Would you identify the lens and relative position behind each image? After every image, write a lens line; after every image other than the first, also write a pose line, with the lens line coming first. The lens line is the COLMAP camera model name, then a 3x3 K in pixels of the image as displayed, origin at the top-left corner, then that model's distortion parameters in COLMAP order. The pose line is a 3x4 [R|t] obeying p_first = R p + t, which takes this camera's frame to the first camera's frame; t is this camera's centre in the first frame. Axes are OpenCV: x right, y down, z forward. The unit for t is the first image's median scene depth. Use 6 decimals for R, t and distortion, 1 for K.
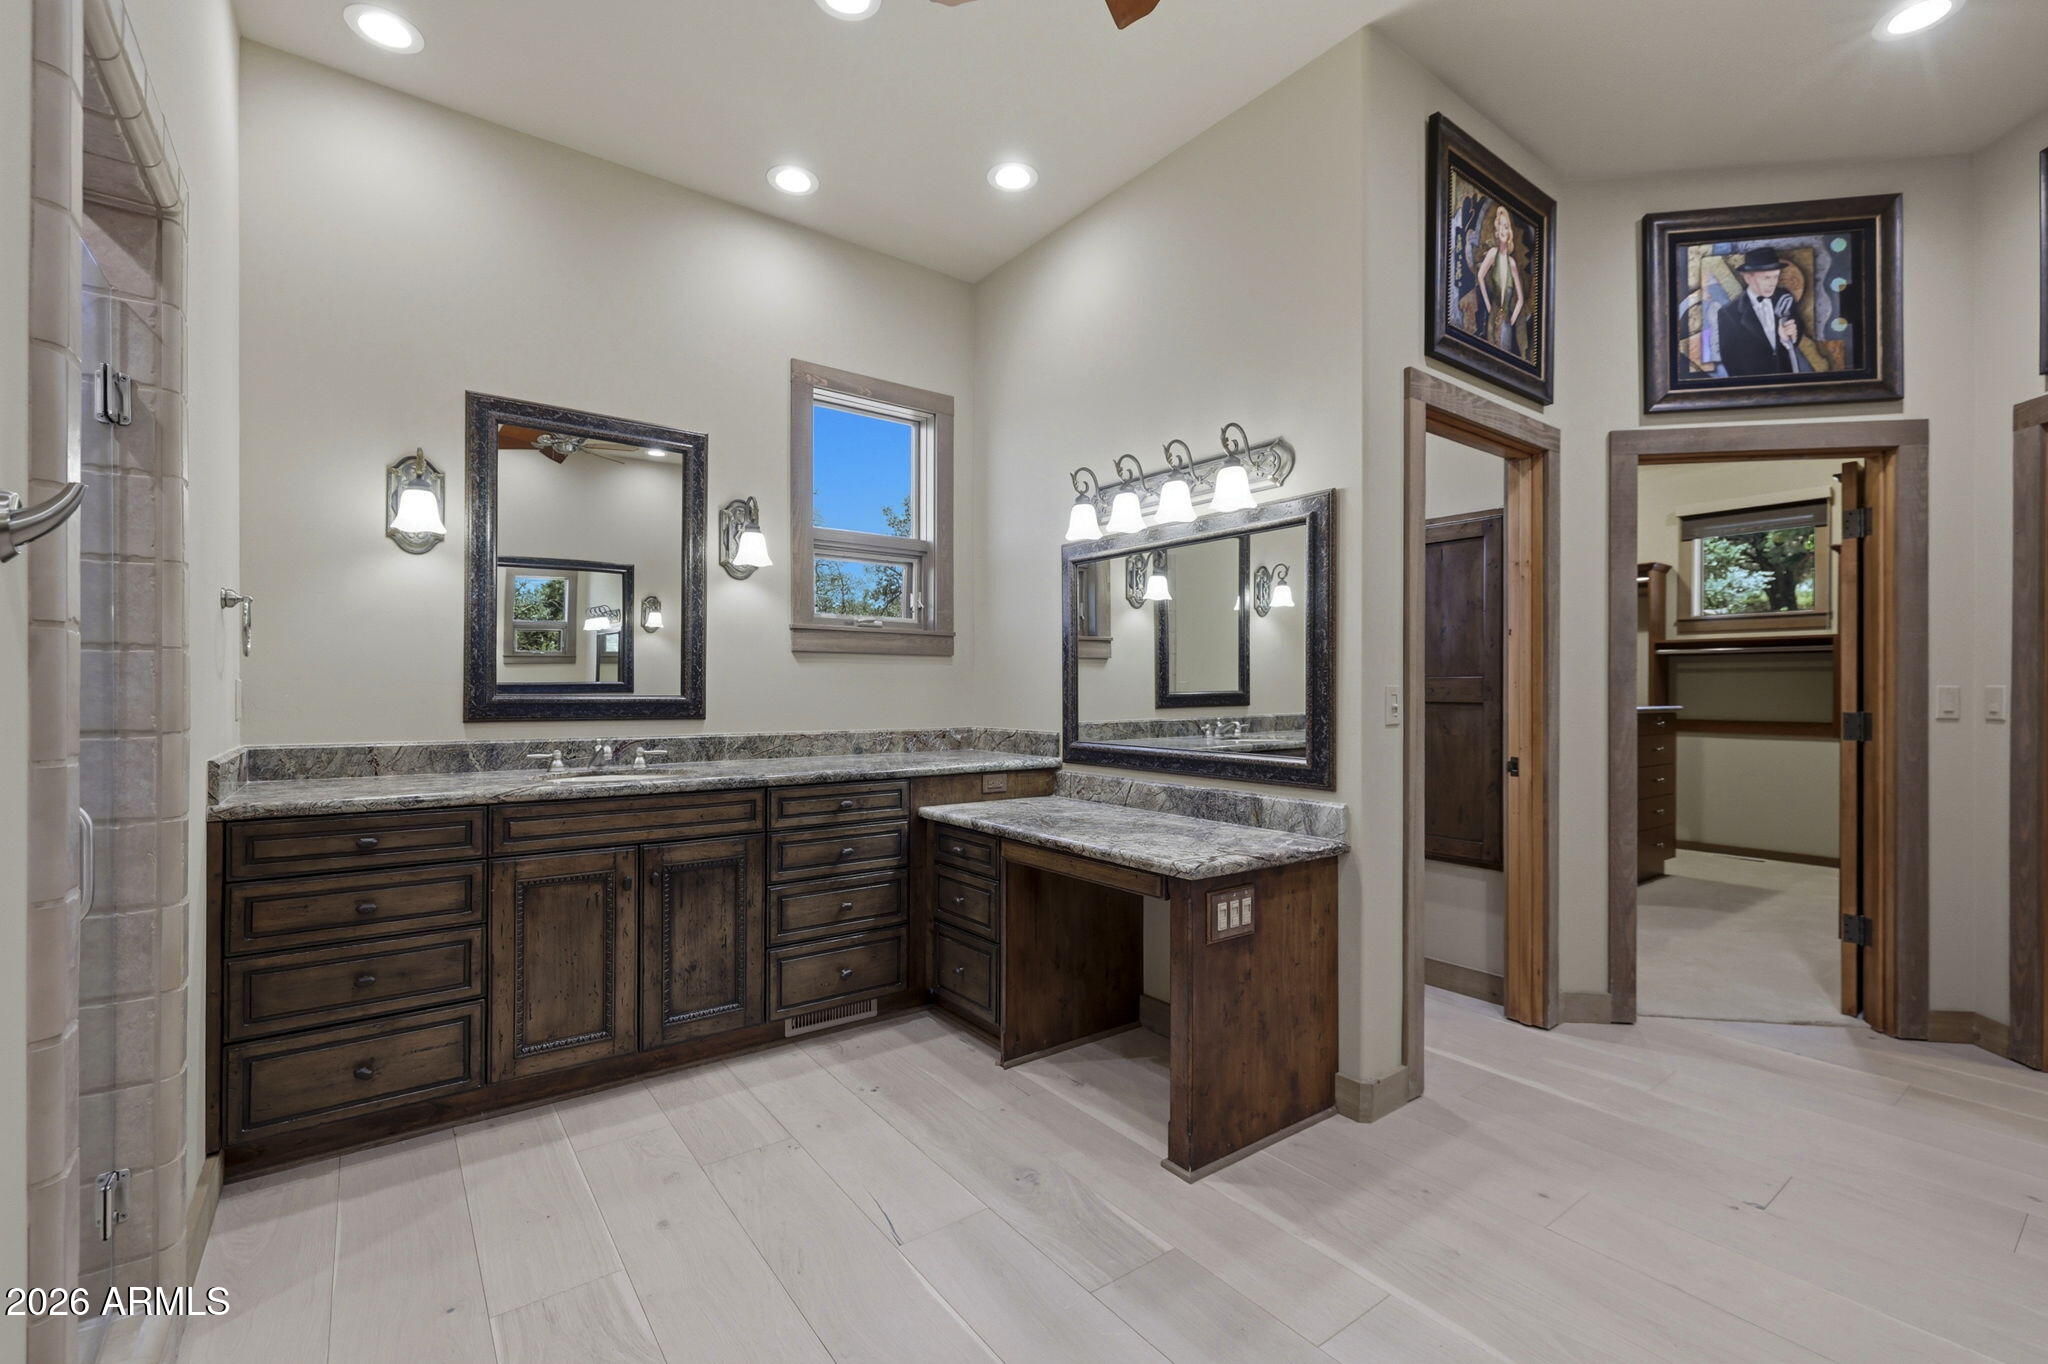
lens RADIAL K [[888.9, 0, 1031.7], [0, 888.9, 686.8], [0, 0, 1]] dist [-0.000454, -0.000129]
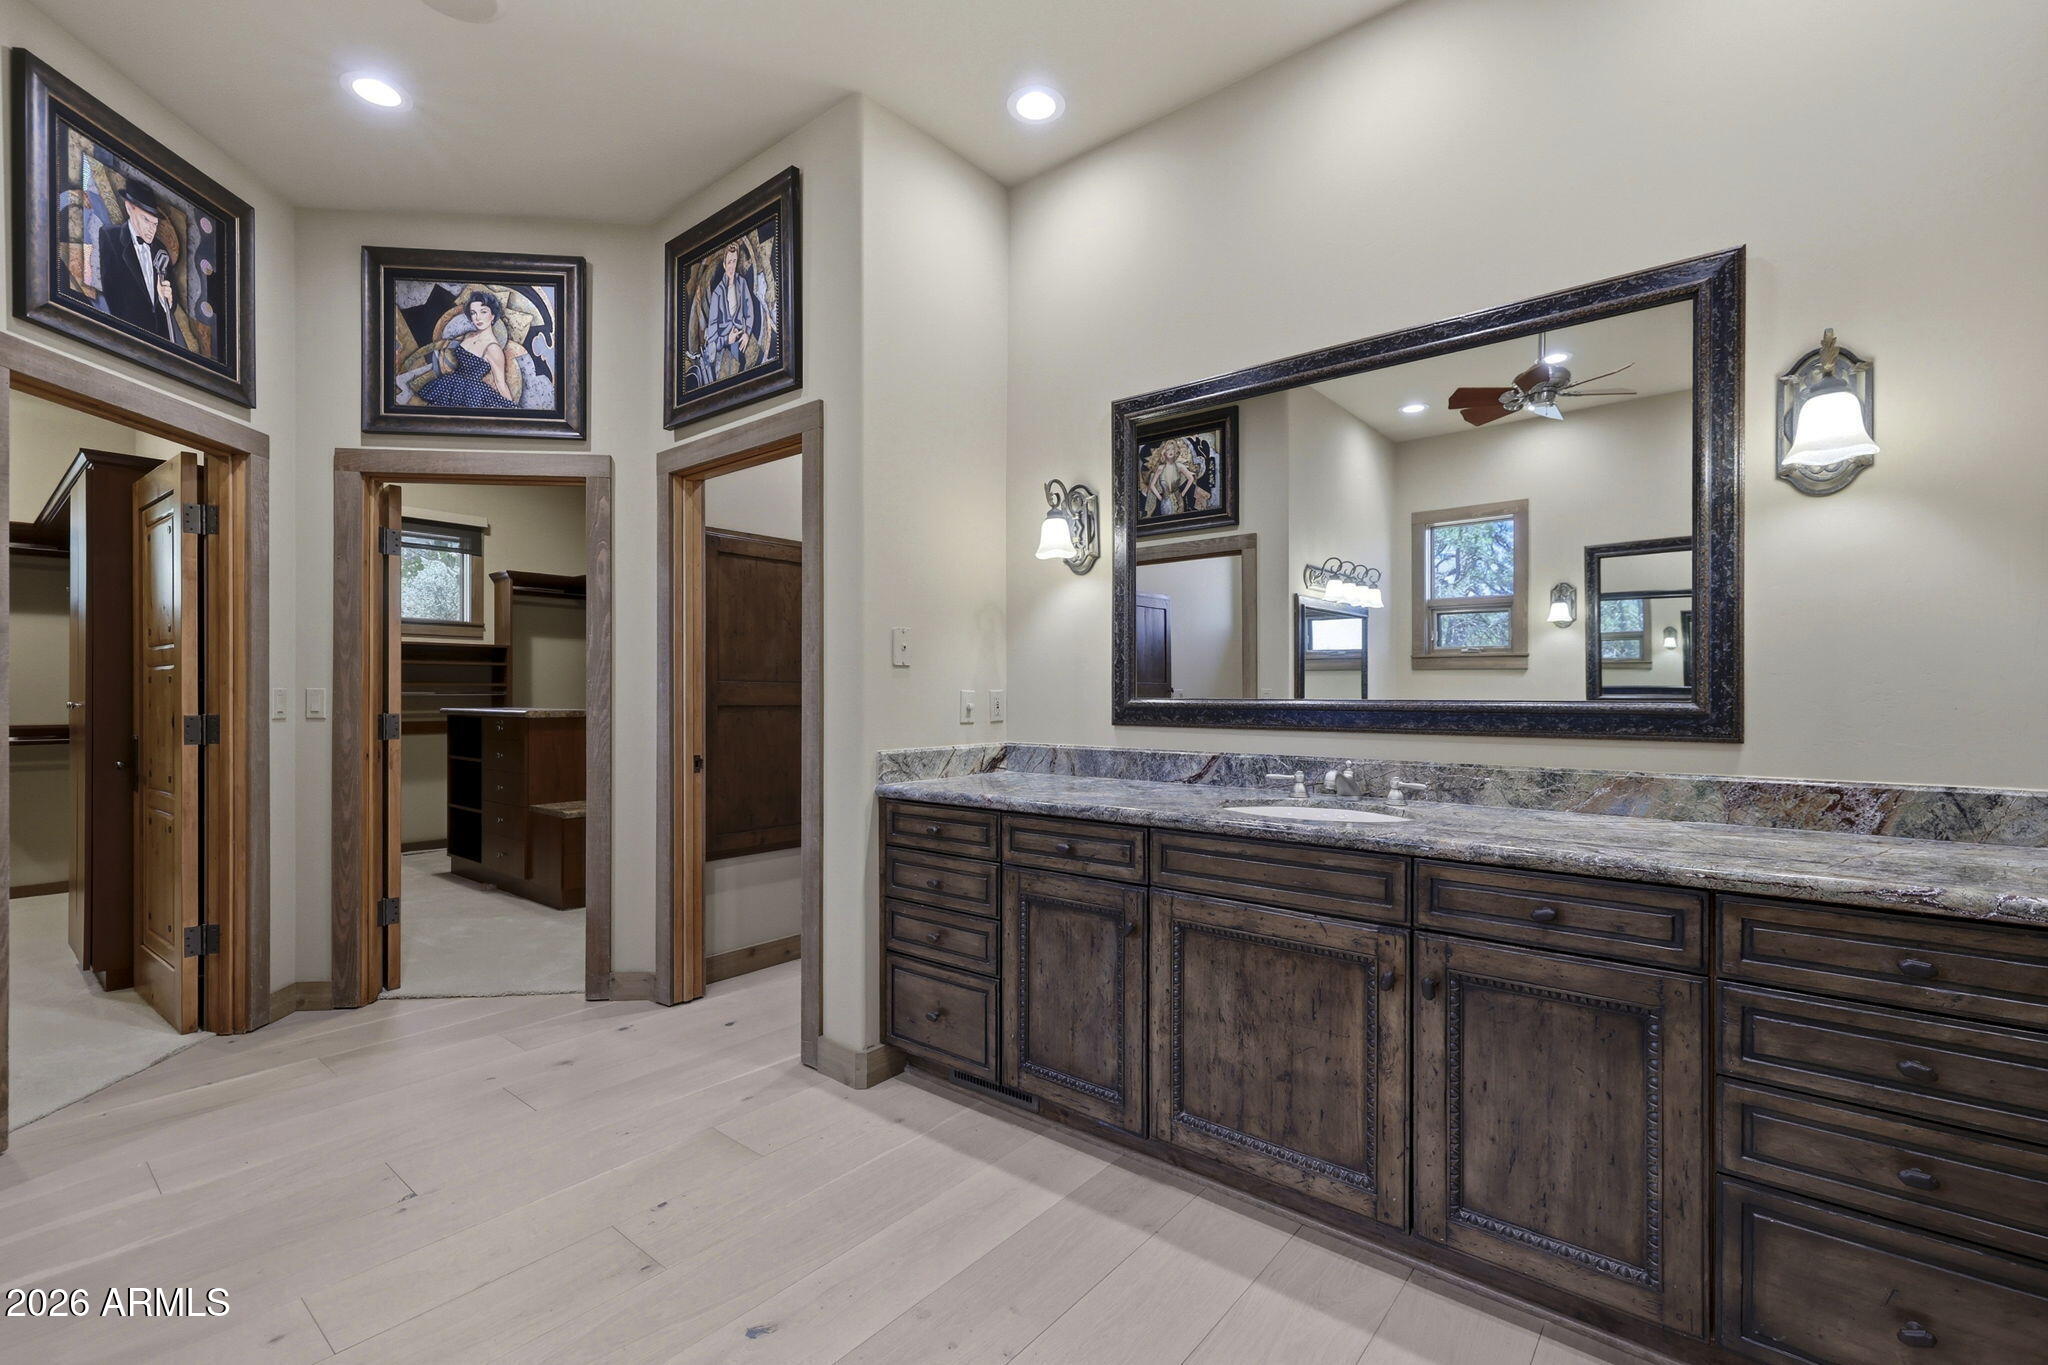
lens RADIAL K [[888.9, 0, 1031.7], [0, 888.9, 689.6], [0, 0, 1]] dist [-0.000454, -0.000129]
pose [[-0.240658, 0.002269, 0.970607, -0.229495], [-0.002419, 0.999993, -0.002937, 0.001844], [-0.970607, -0.003055, -0.240650, 0.365486]]
